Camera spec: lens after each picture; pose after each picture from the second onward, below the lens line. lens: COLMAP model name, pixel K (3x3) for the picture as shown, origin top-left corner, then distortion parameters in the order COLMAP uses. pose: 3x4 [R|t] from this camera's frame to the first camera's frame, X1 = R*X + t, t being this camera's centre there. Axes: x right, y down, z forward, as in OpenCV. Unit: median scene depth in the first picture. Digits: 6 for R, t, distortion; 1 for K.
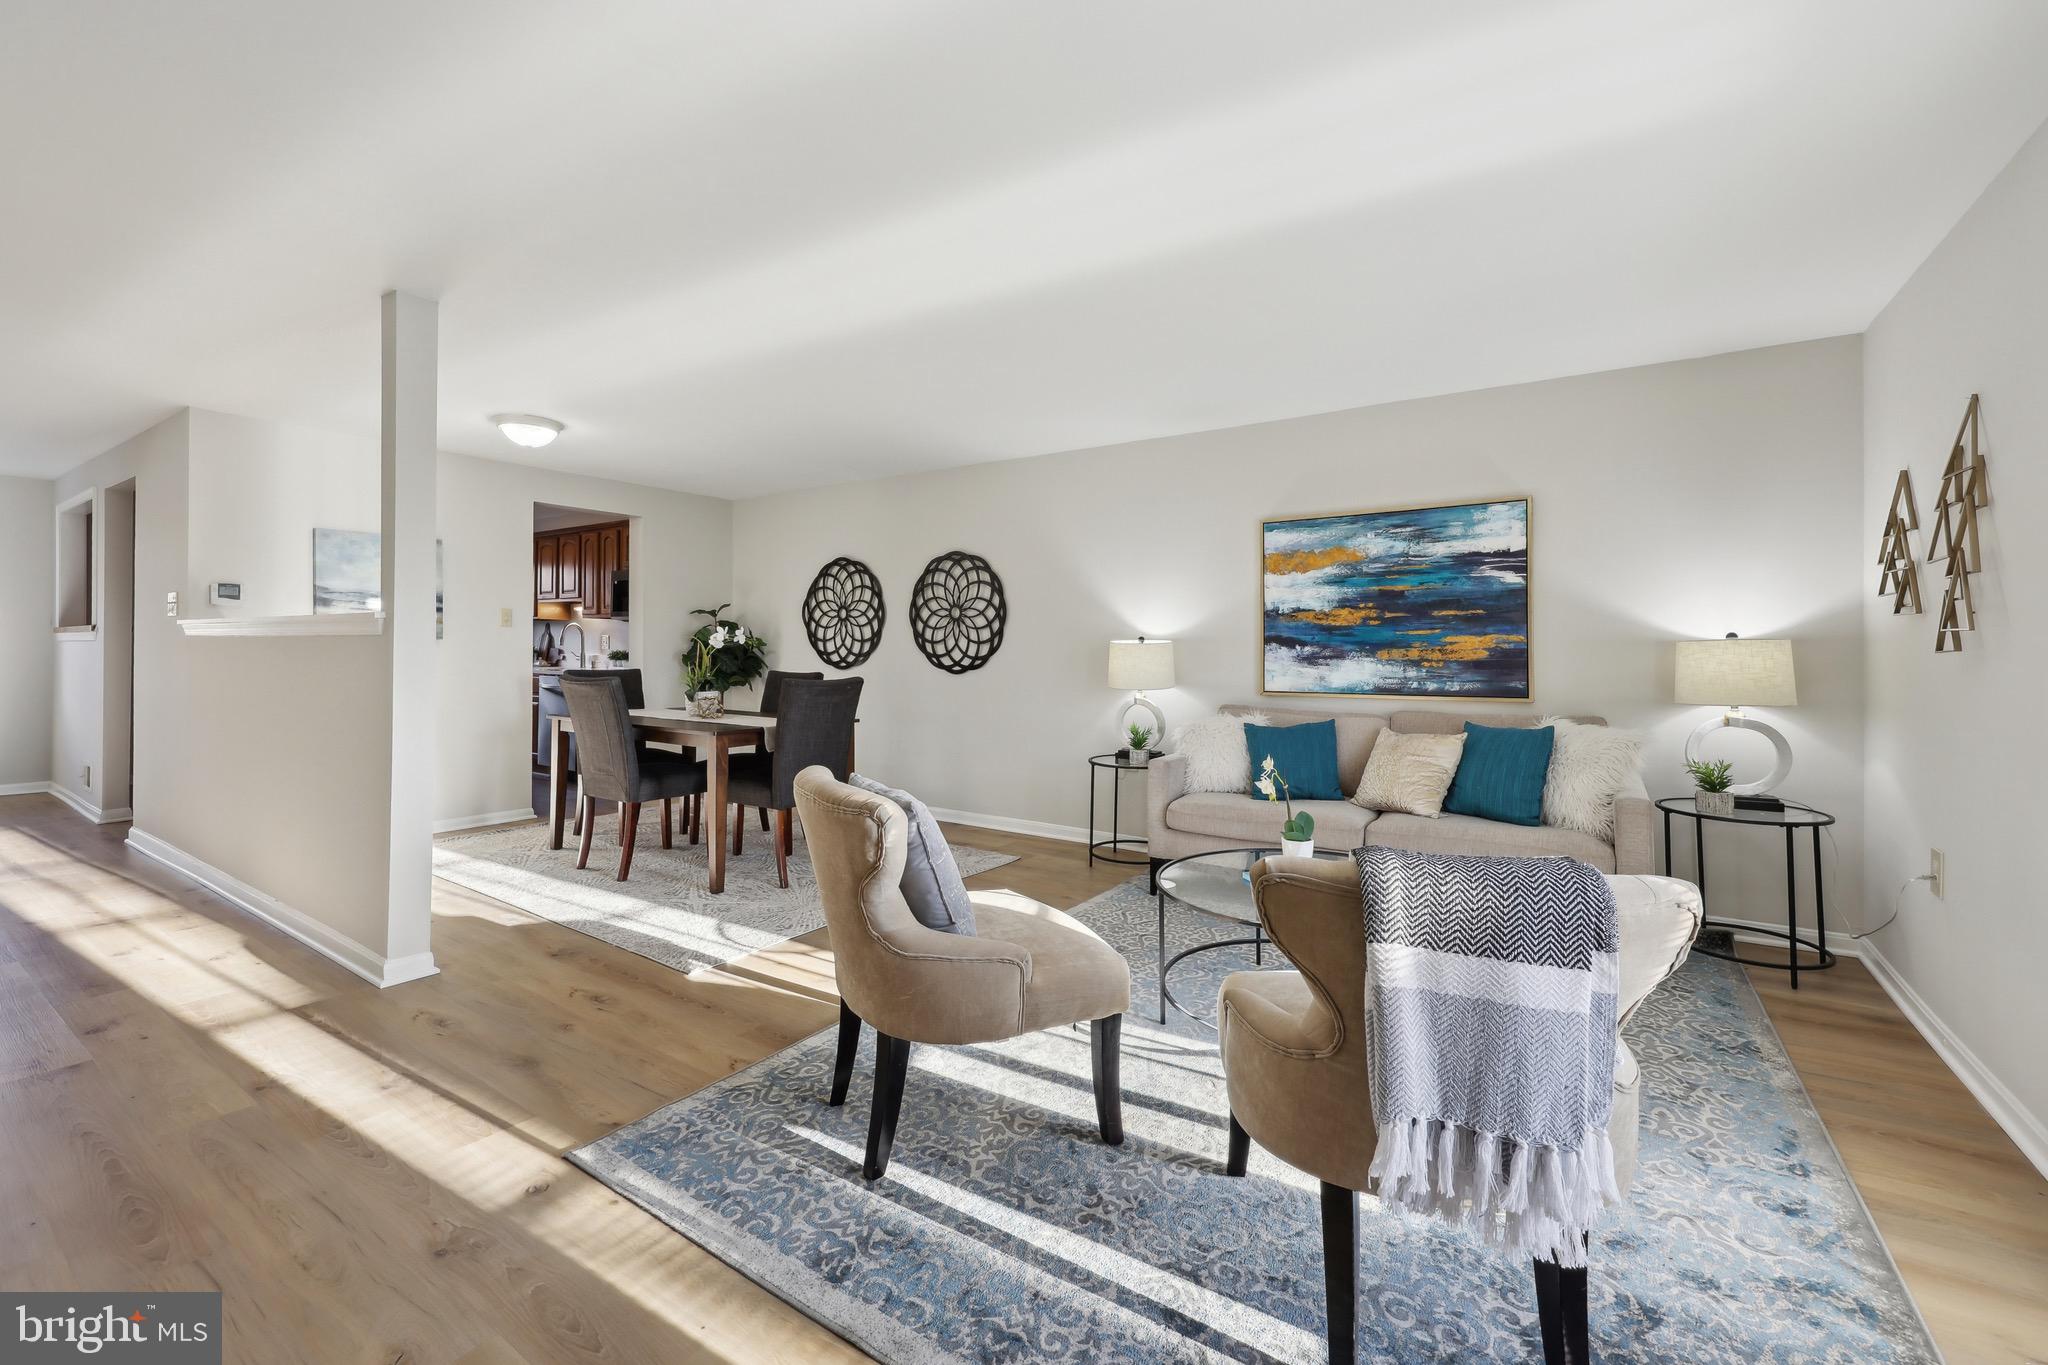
lens RADIAL K [[835.3, 0, 1027.9], [0, 835.3, 661.8], [0, 0, 1]] dist [-0.000742, 0.000415]
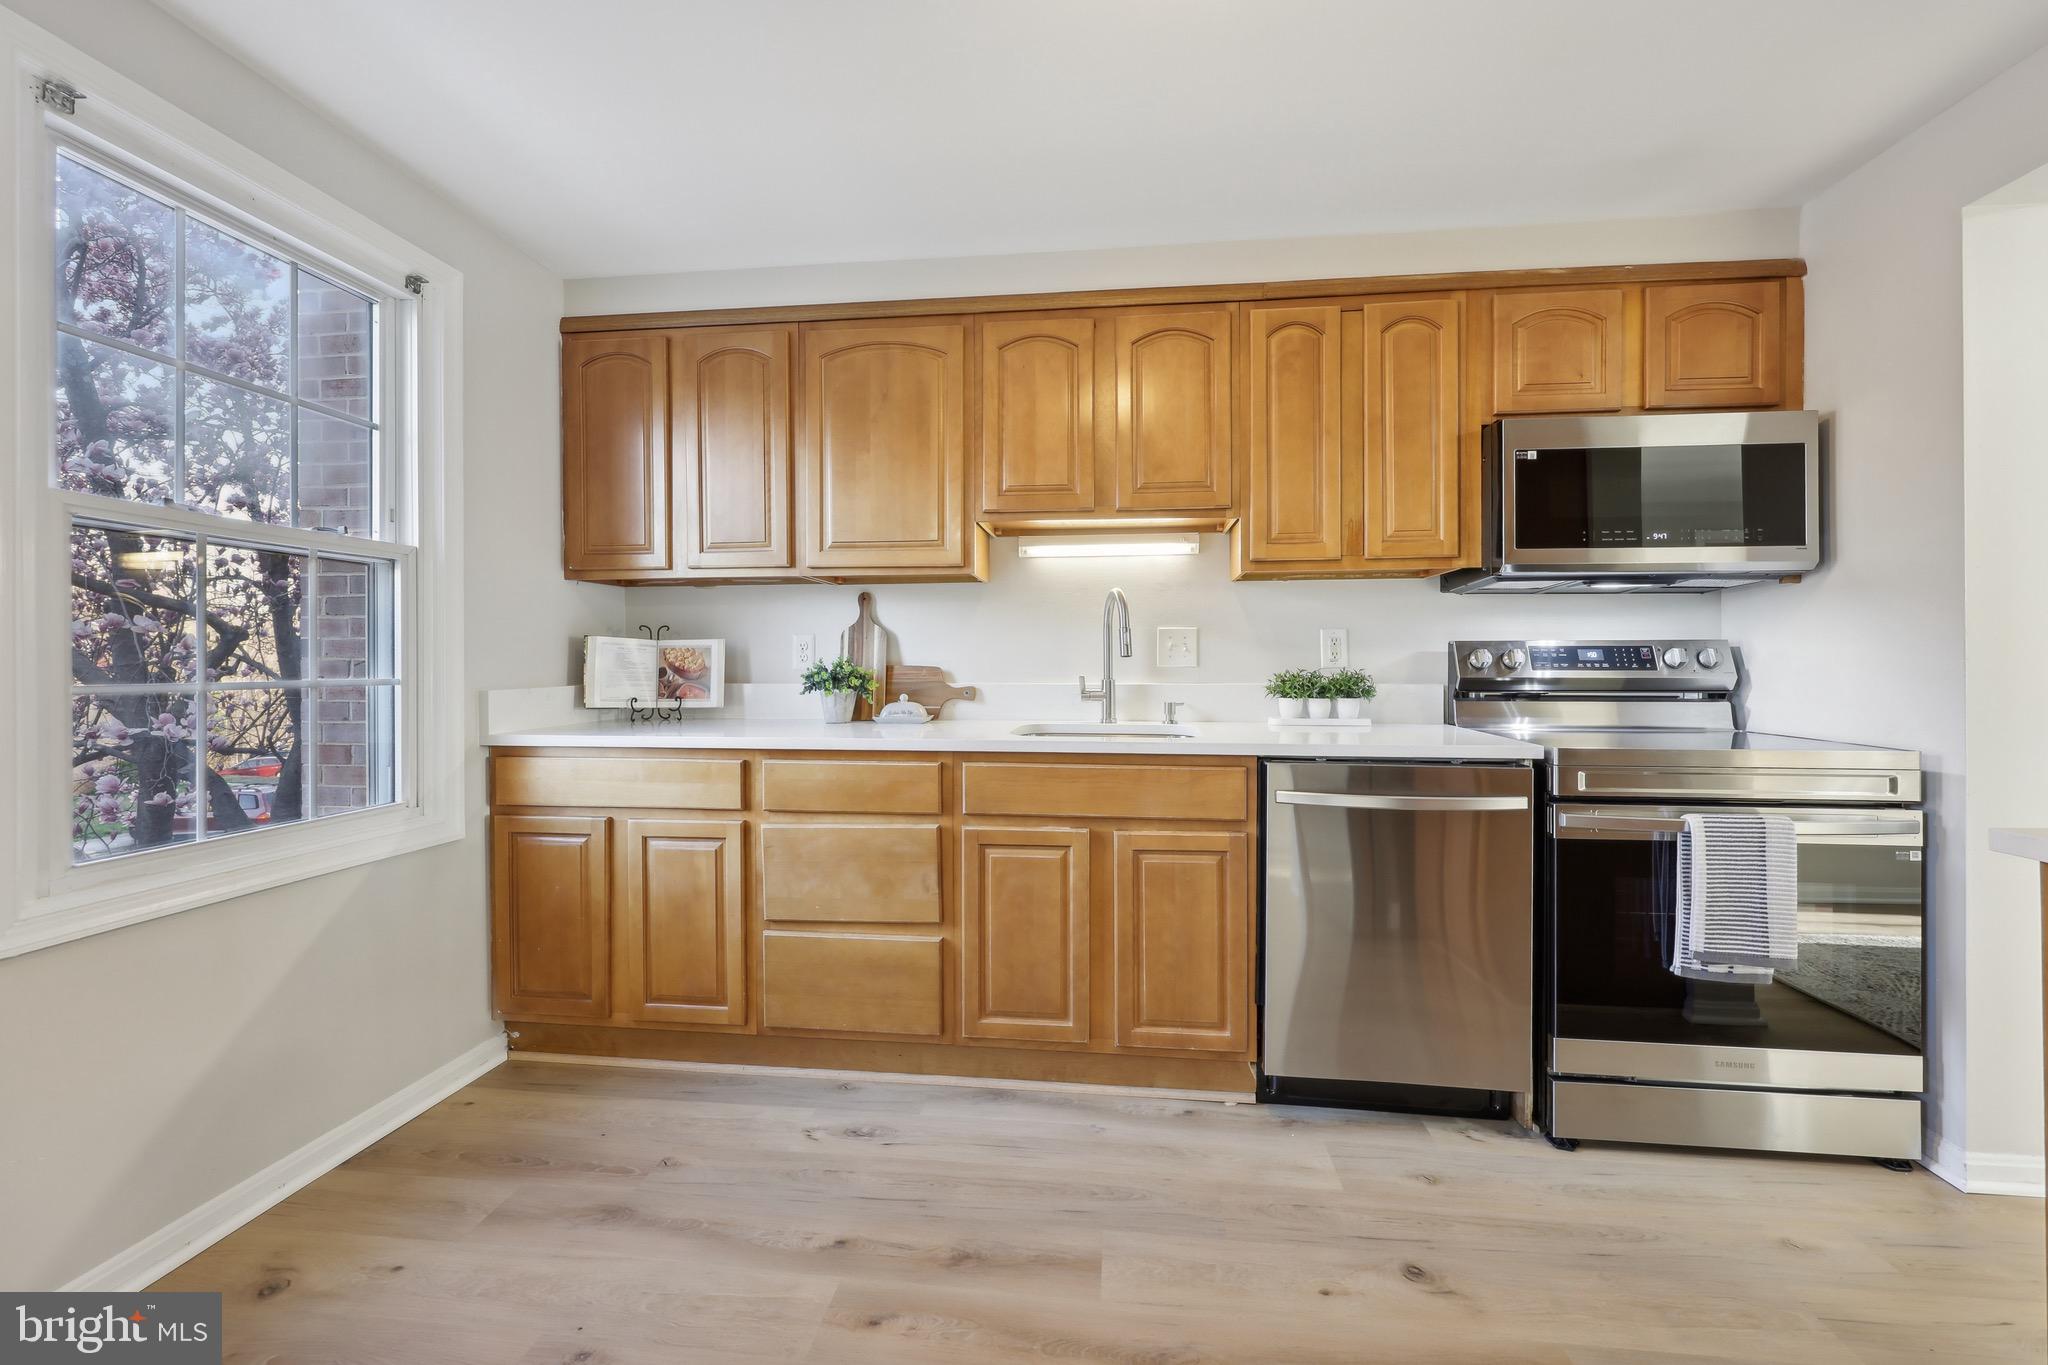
lens RADIAL K [[835.3, 0, 1038.0], [0, 835.3, 669.4], [0, 0, 1]] dist [-0.000742, 0.000415]
pose [[0.885480, -0.012119, 0.464519, -1.237411], [0.014795, 0.999888, -0.002117, -0.025350], [-0.464441, 0.008747, 0.885561, 1.240932]]
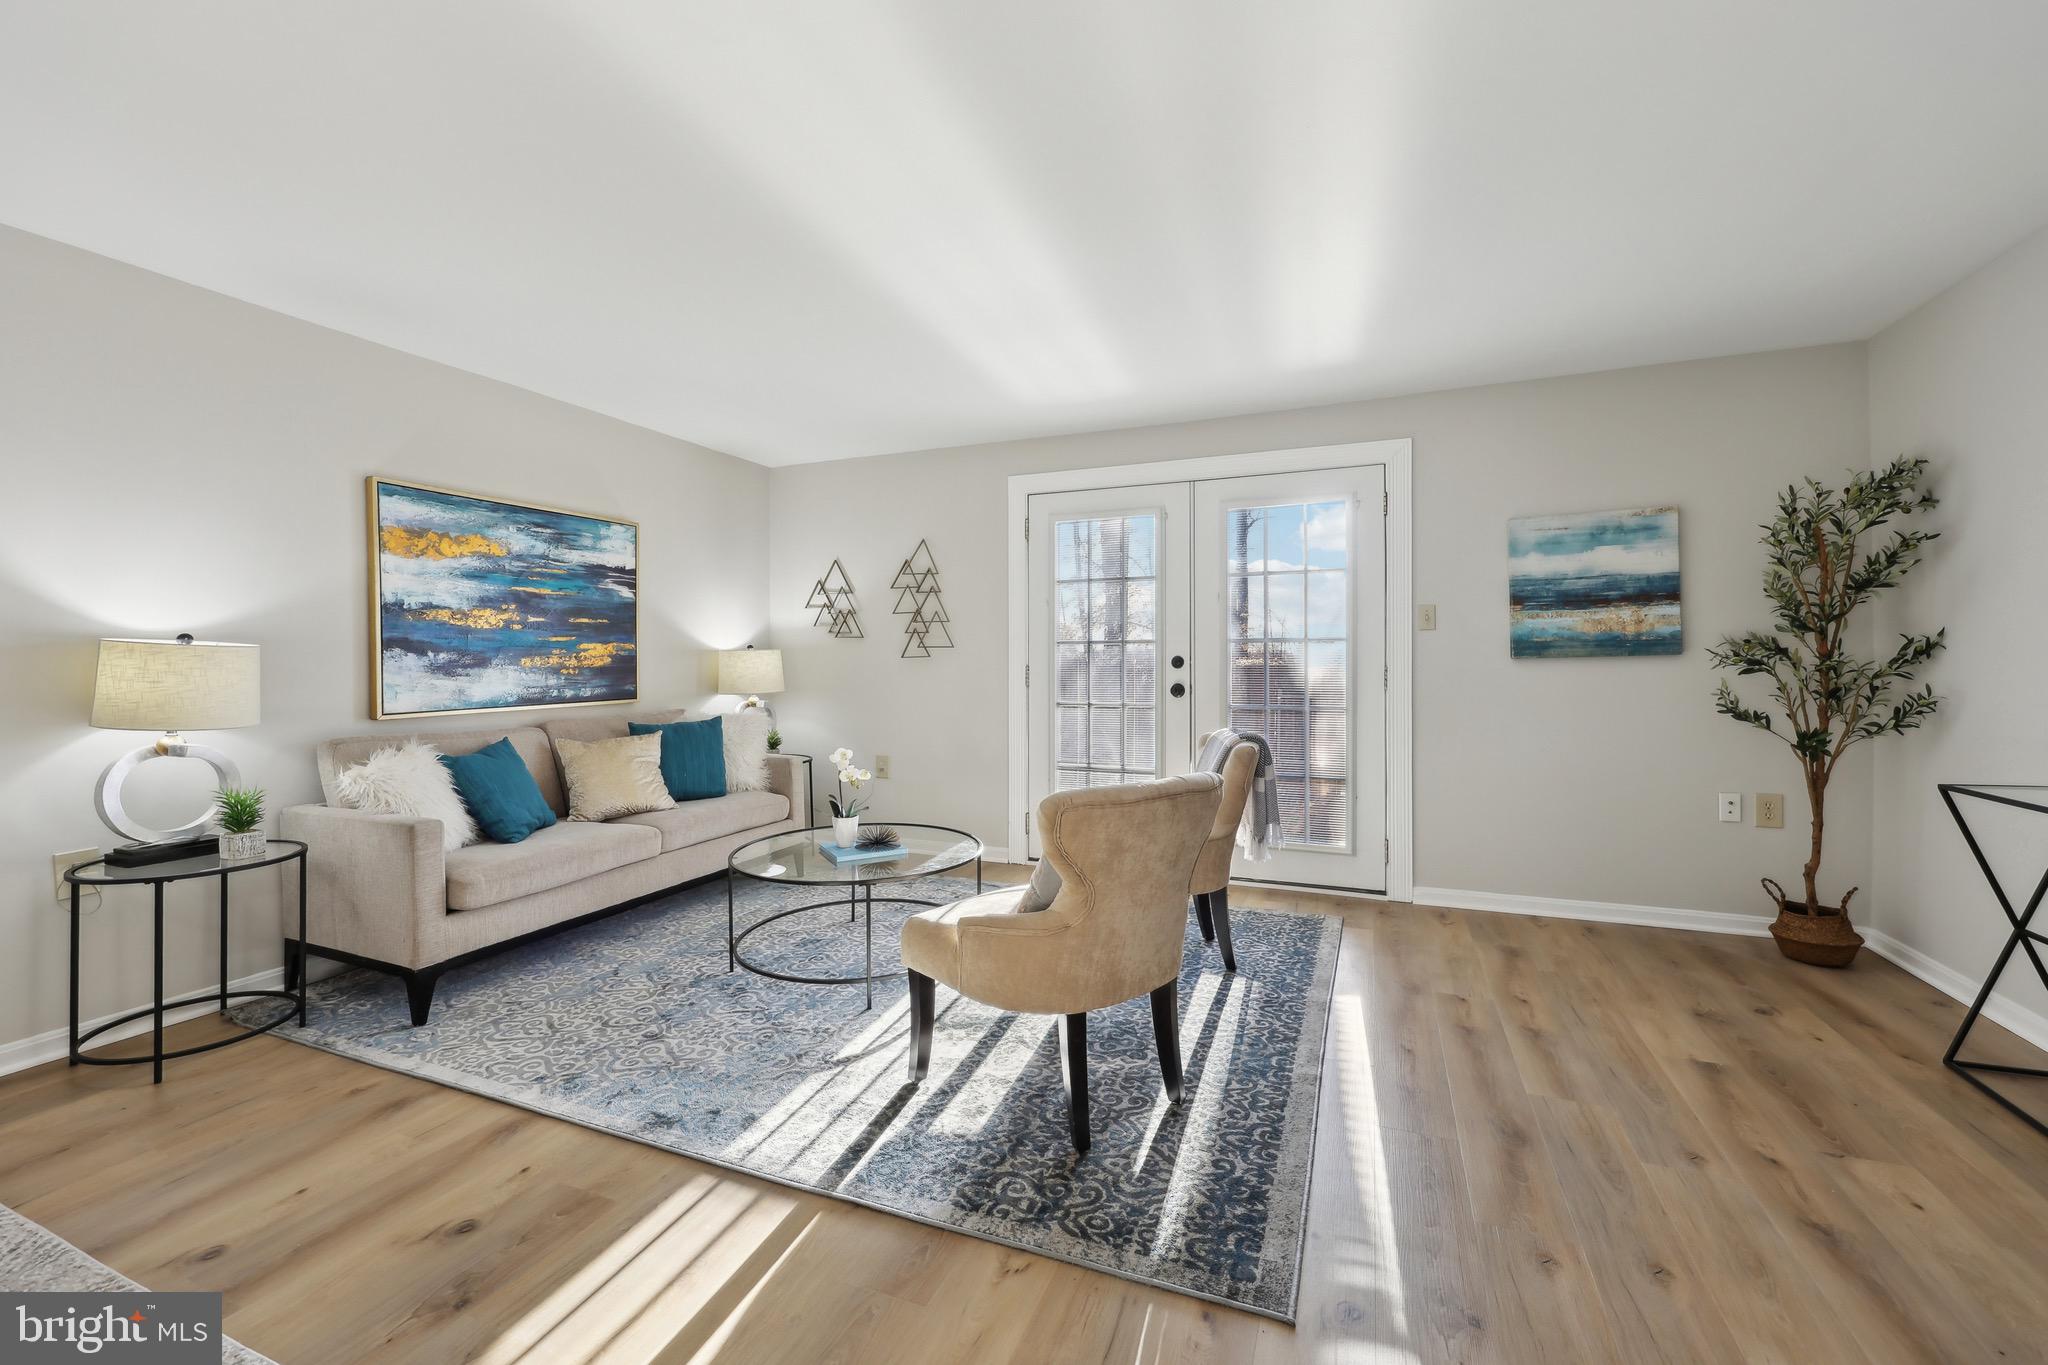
lens RADIAL K [[835.3, 0, 1017.1], [0, 835.3, 674.2], [0, 0, 1]] dist [-0.000742, 0.000415]
pose [[-0.190903, -0.023195, 0.981335, -0.511989], [0.011681, 0.999596, 0.025899, -0.011128], [-0.981539, 0.016407, -0.190555, 0.568400]]
